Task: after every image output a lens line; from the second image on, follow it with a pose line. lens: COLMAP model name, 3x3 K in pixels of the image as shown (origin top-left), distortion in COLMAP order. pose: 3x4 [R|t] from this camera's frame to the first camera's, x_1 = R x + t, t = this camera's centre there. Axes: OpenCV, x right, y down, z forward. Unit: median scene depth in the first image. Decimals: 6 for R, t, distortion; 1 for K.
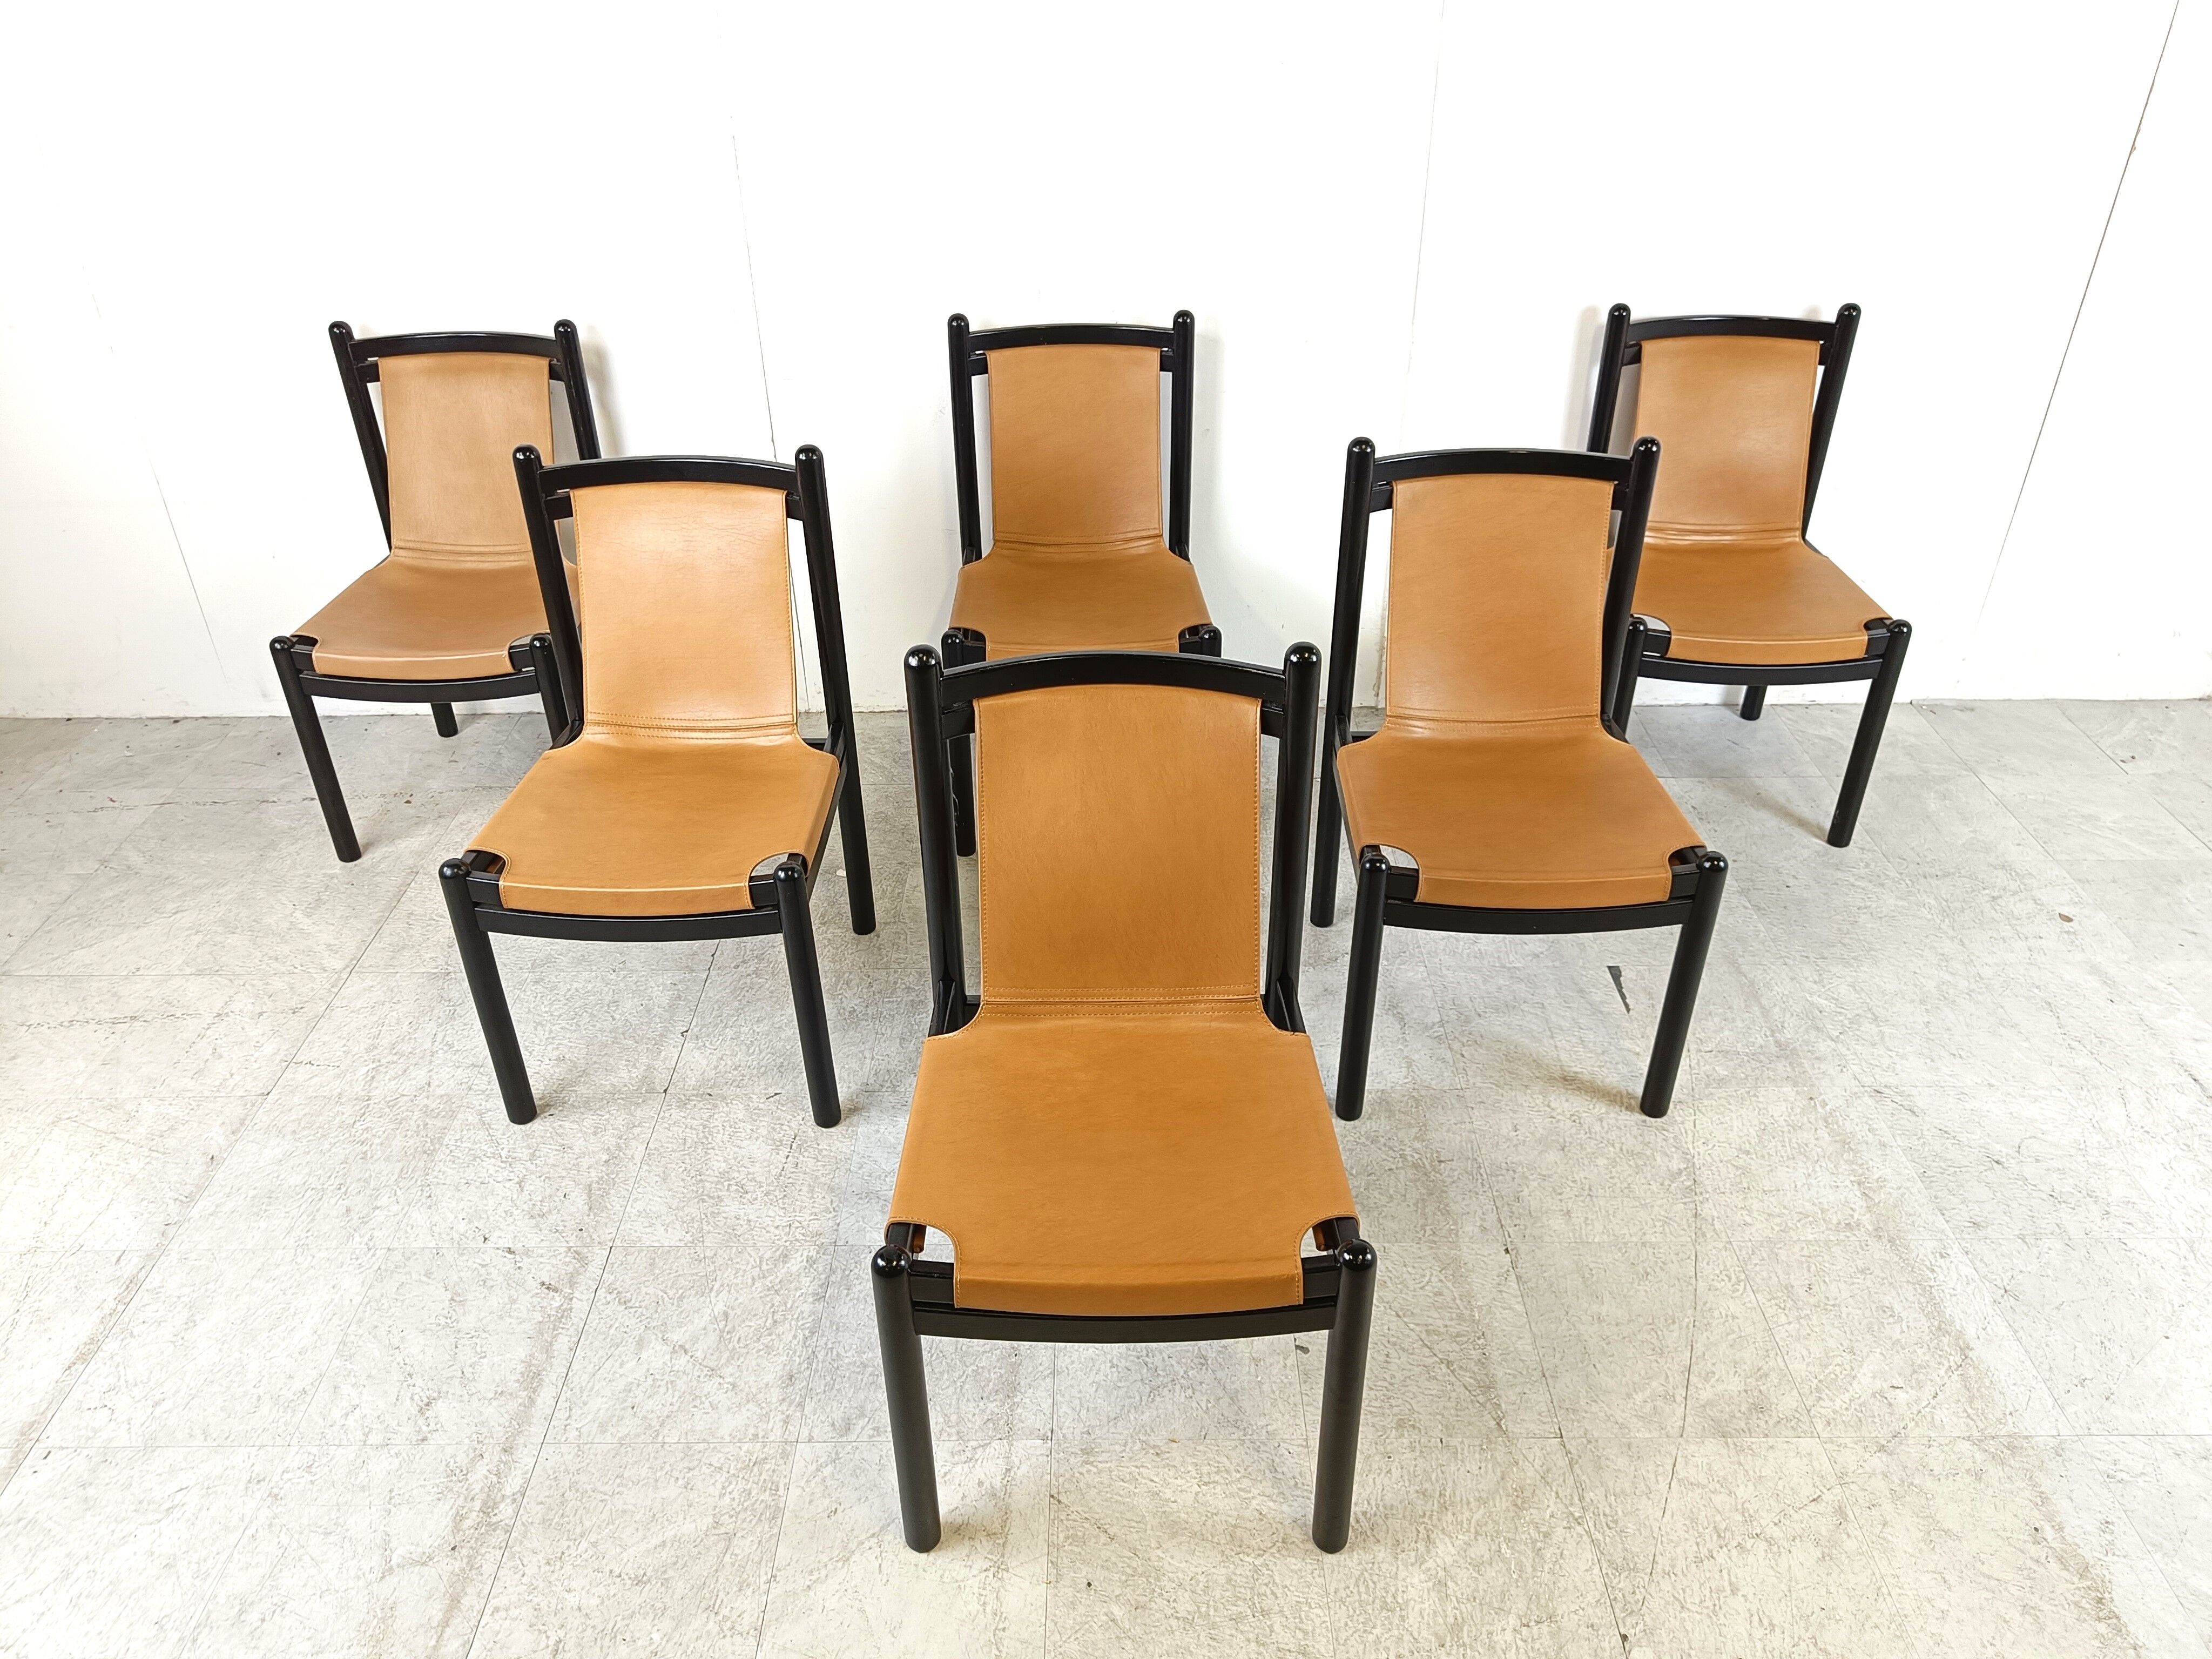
lens RADIAL K [[1522.5, 0, 1124.2], [0, 1522.5, 823.1], [0, 0, 1]] dist [0.008752, -0.000674]
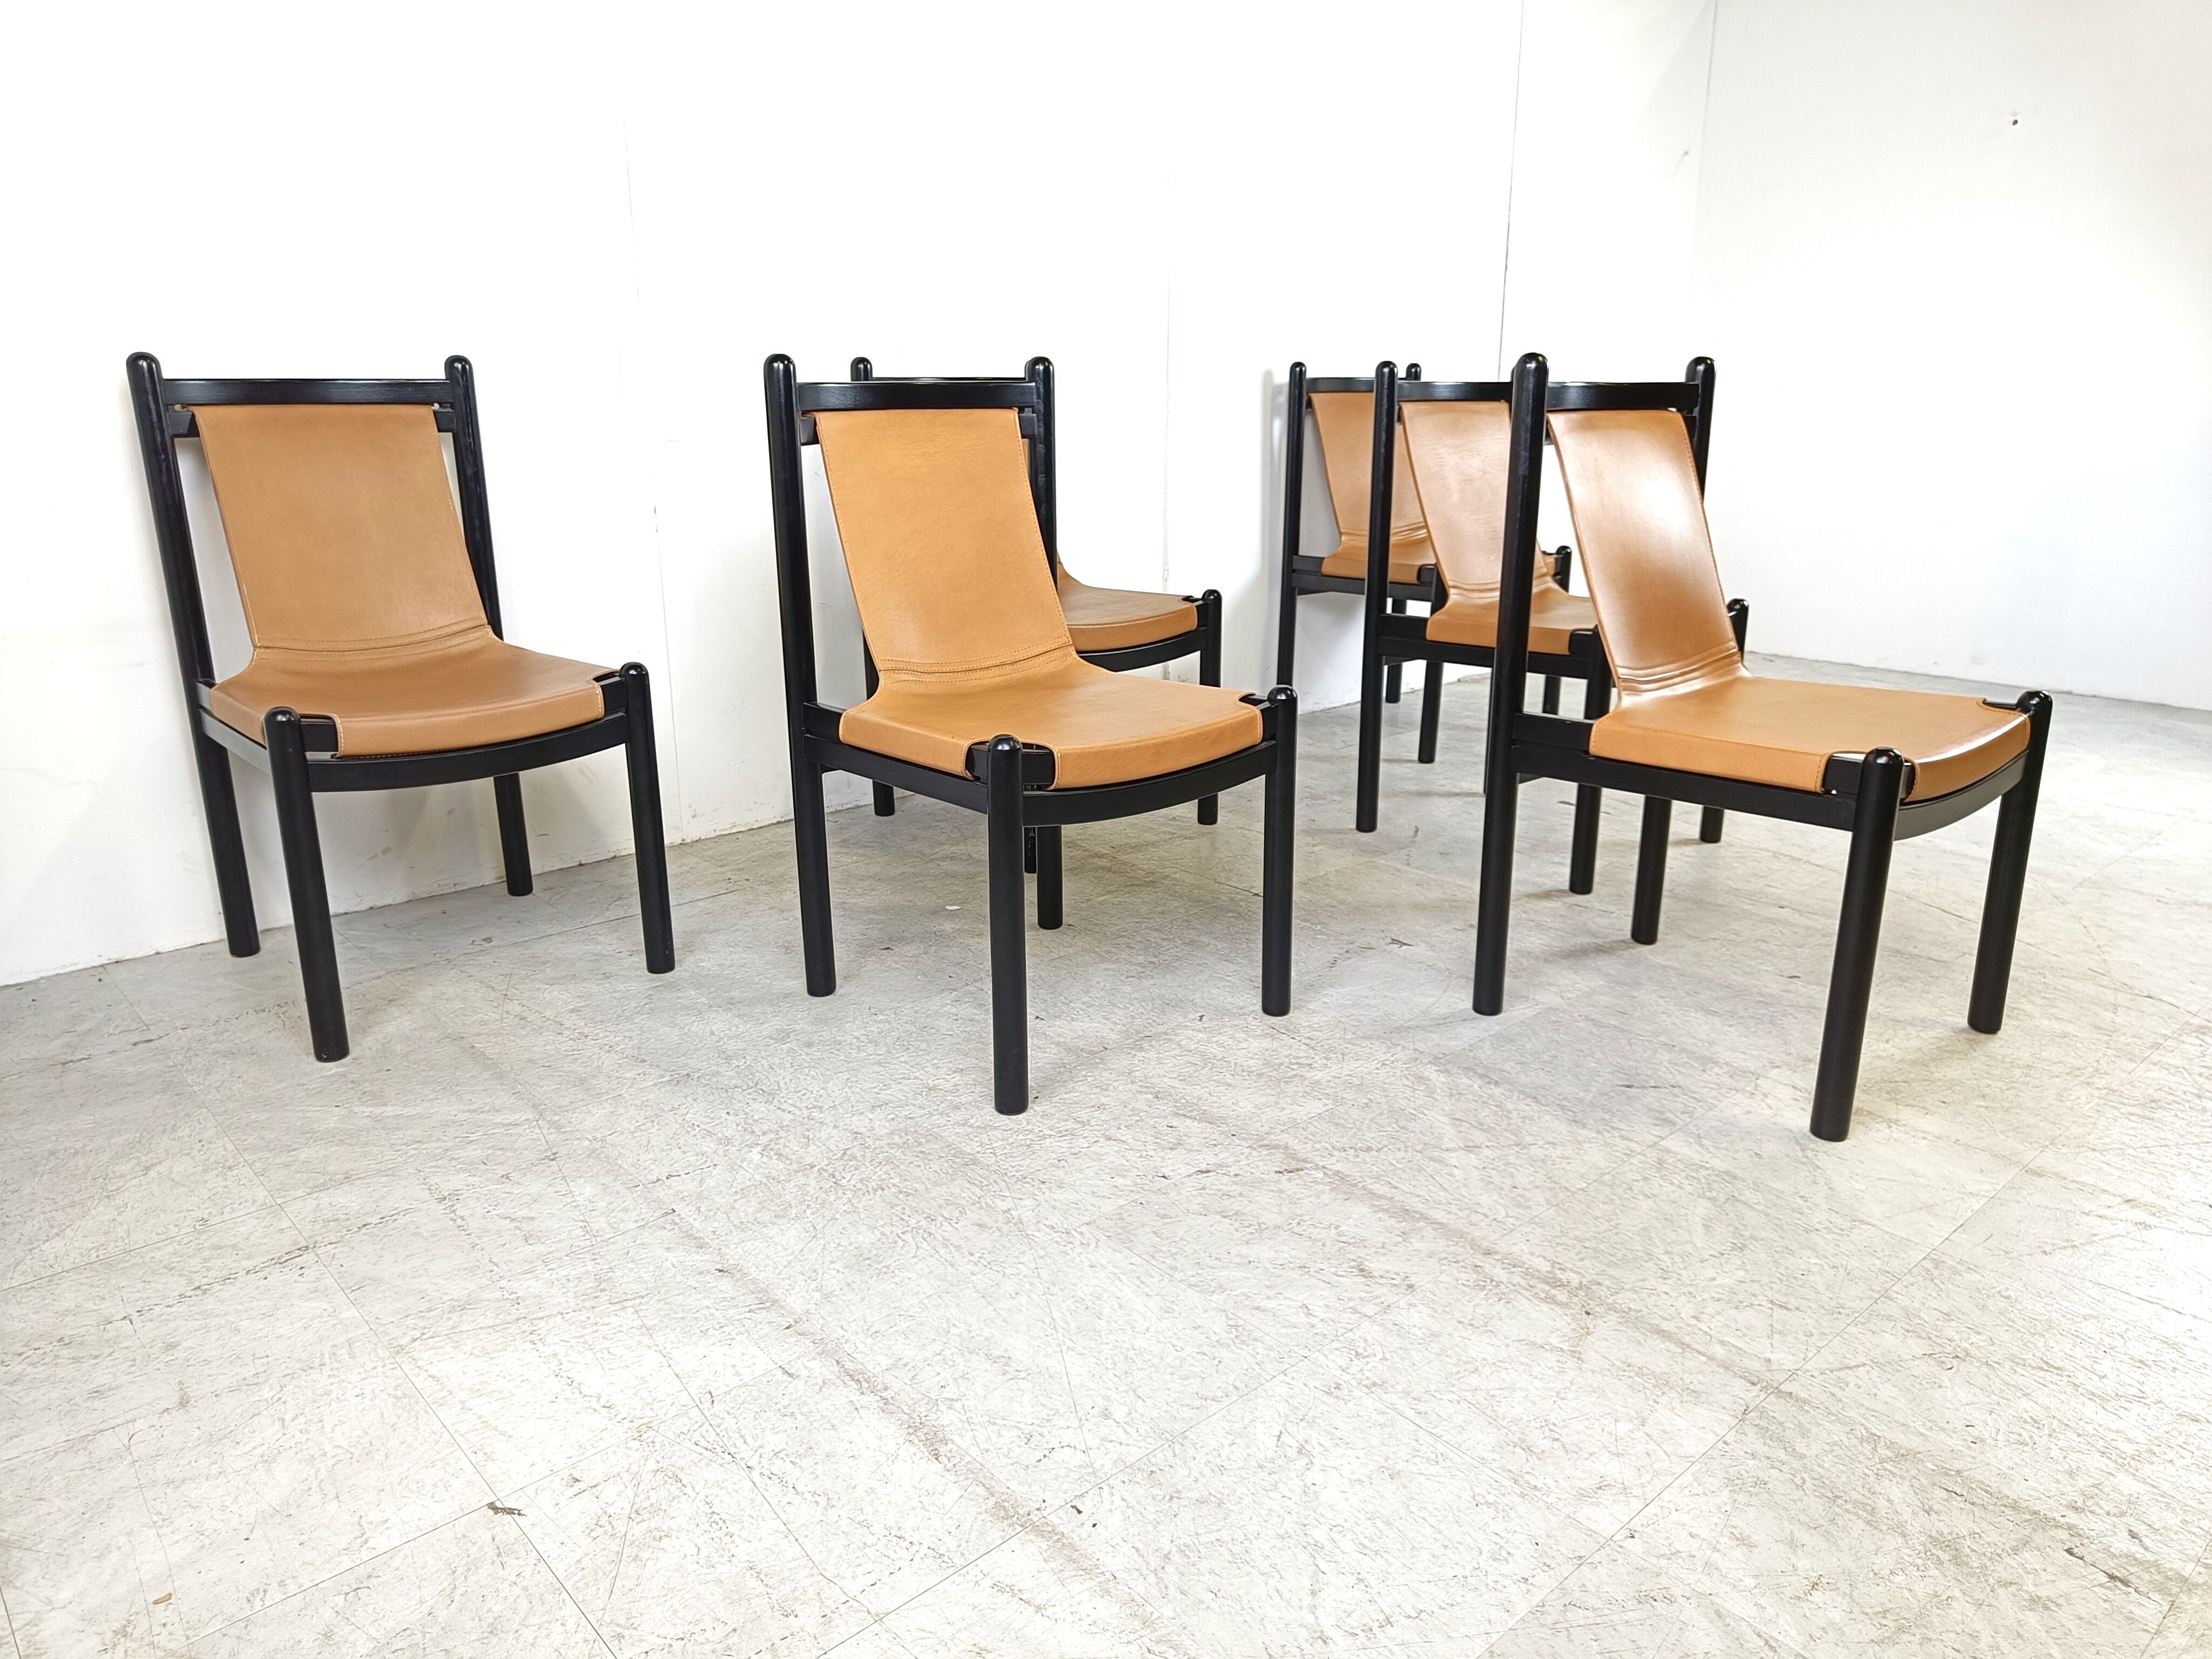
lens RADIAL K [[1519.6, 0, 1133.0], [0, 1519.6, 824.4], [0, 0, 1]] dist [0.010932, -0.001776]
pose [[0.744957, -0.181899, 0.641834, -0.987045], [0.353559, 0.923528, -0.148632, 0.232349], [-0.565716, 0.337651, 0.752301, 0.372607]]
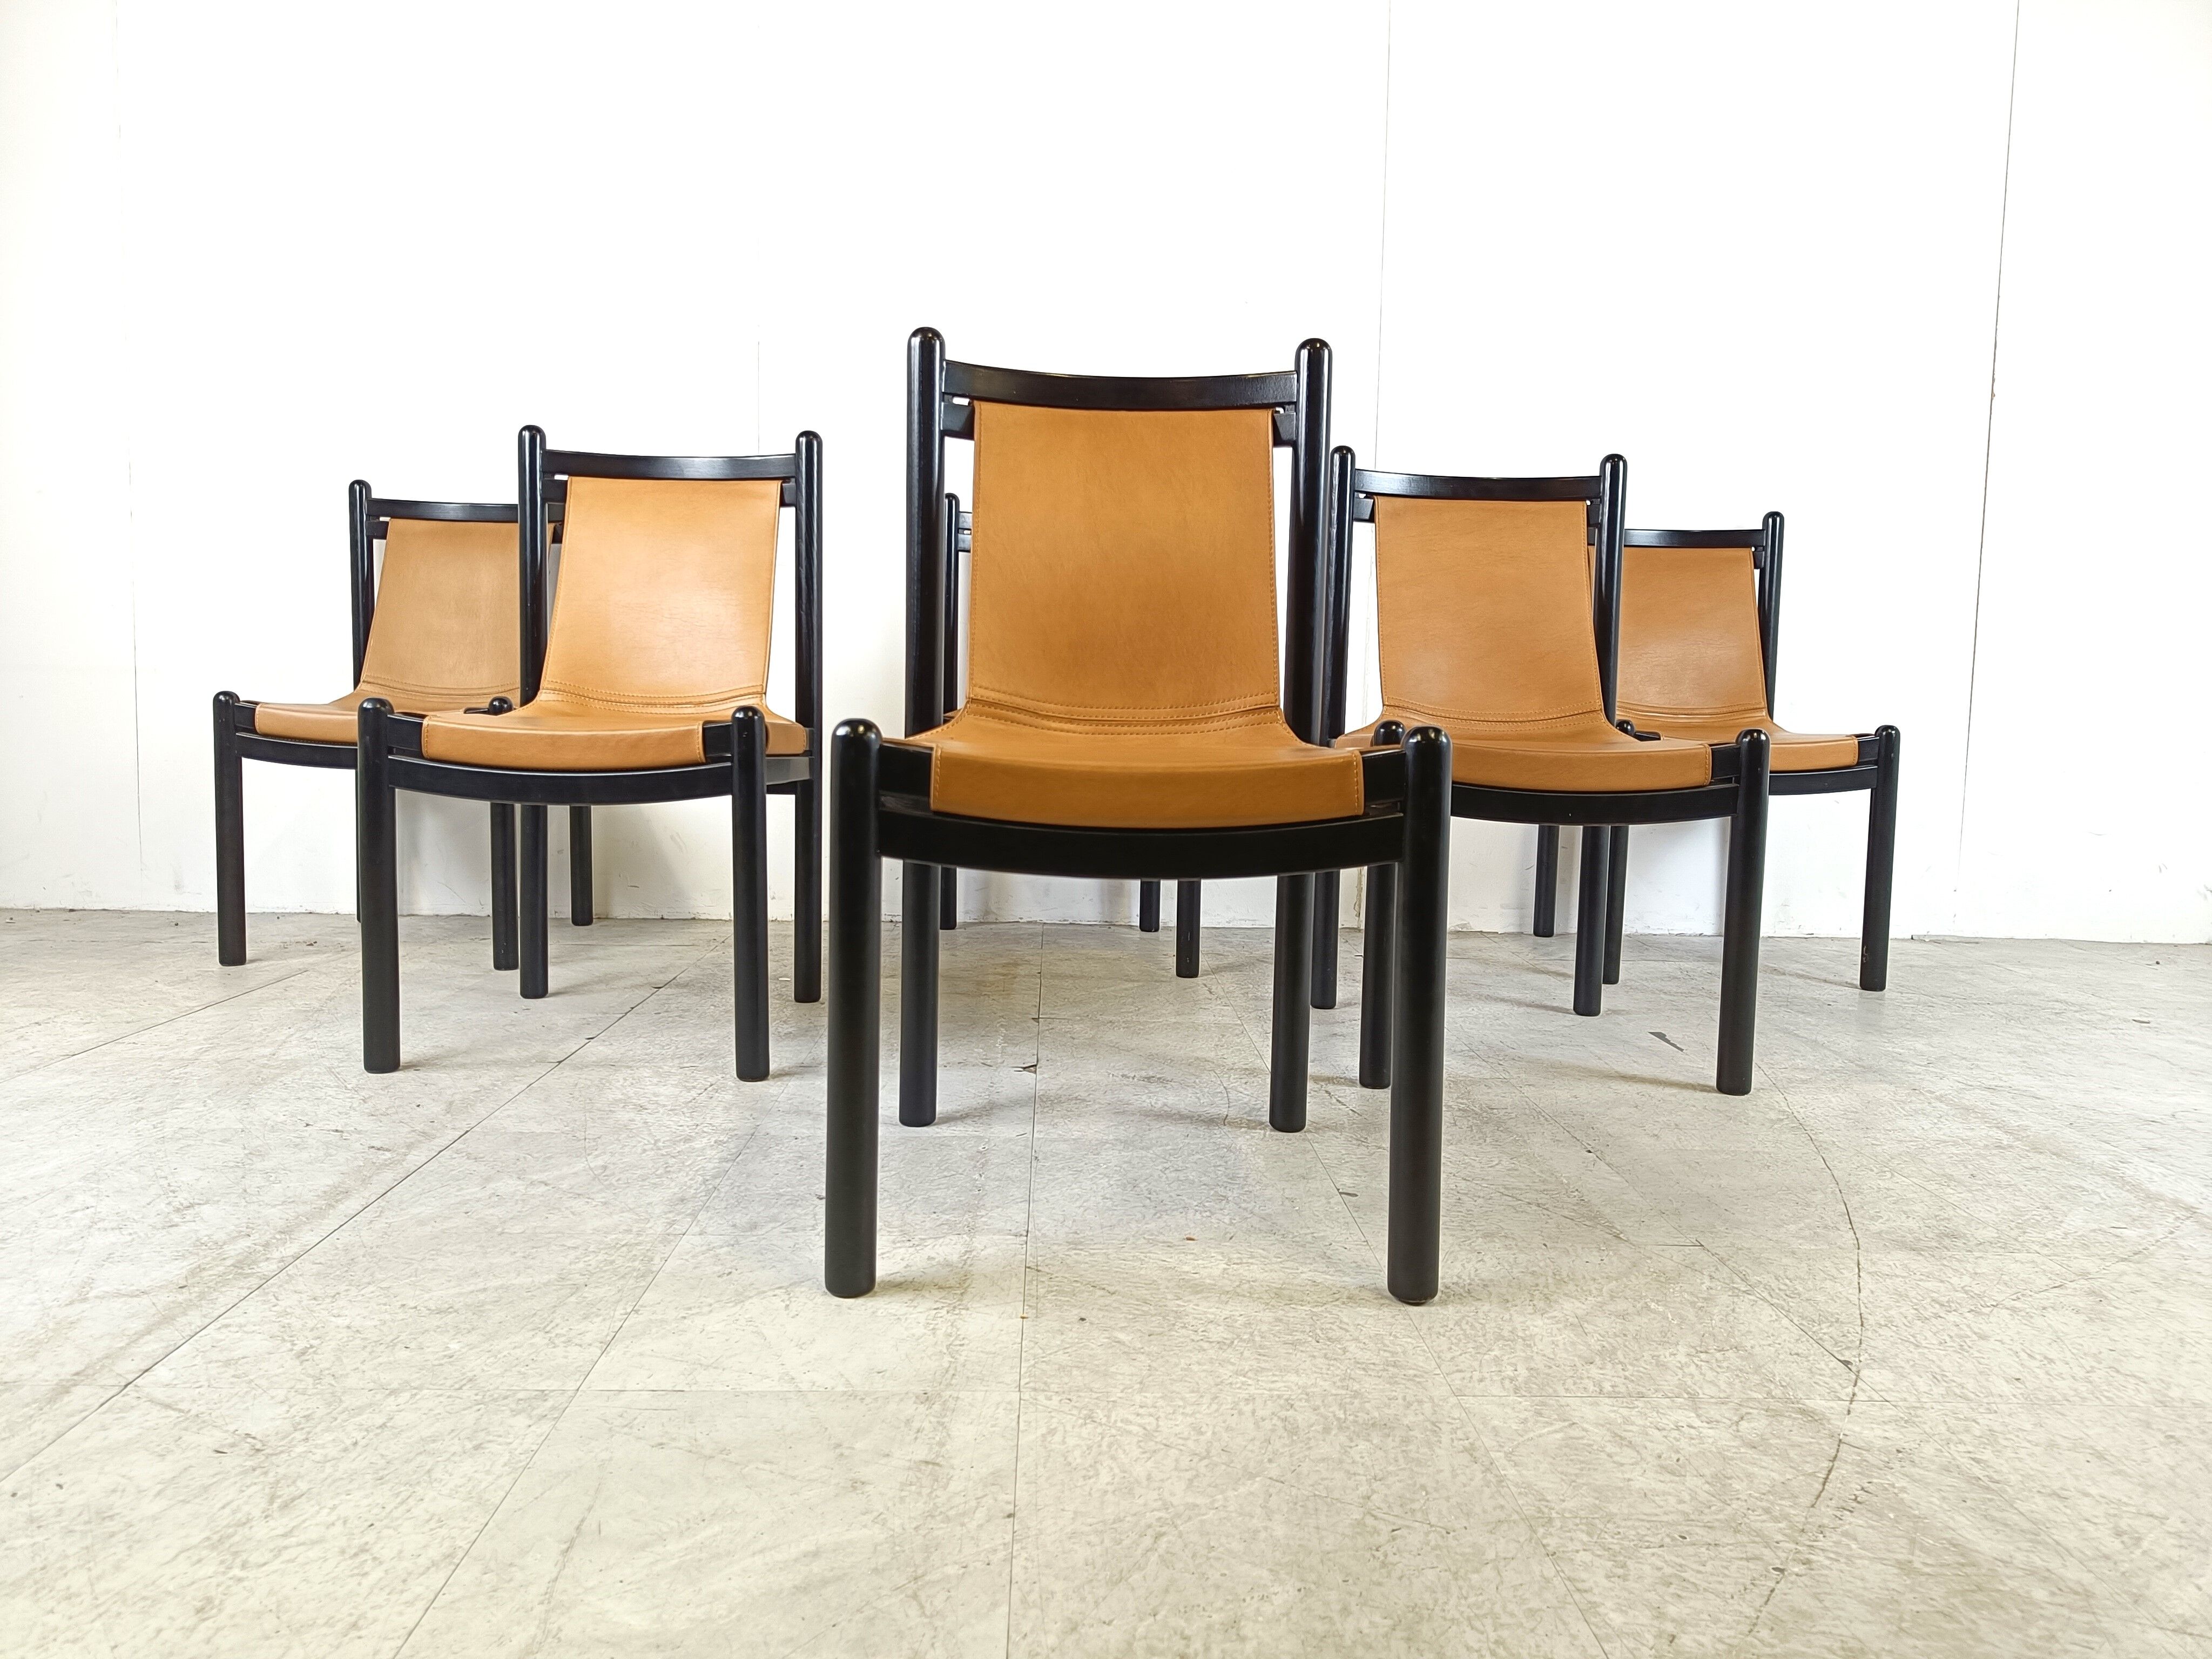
lens RADIAL K [[1518.8, 0, 1106.6], [0, 1518.8, 834.1], [0, 0, 1]] dist [0.014565, -0.004784]
pose [[0.999450, 0.022008, 0.024796, -0.029691], [-0.008246, 0.889416, -0.457025, 0.538418], [-0.032112, 0.456569, 0.889108, 0.232070]]
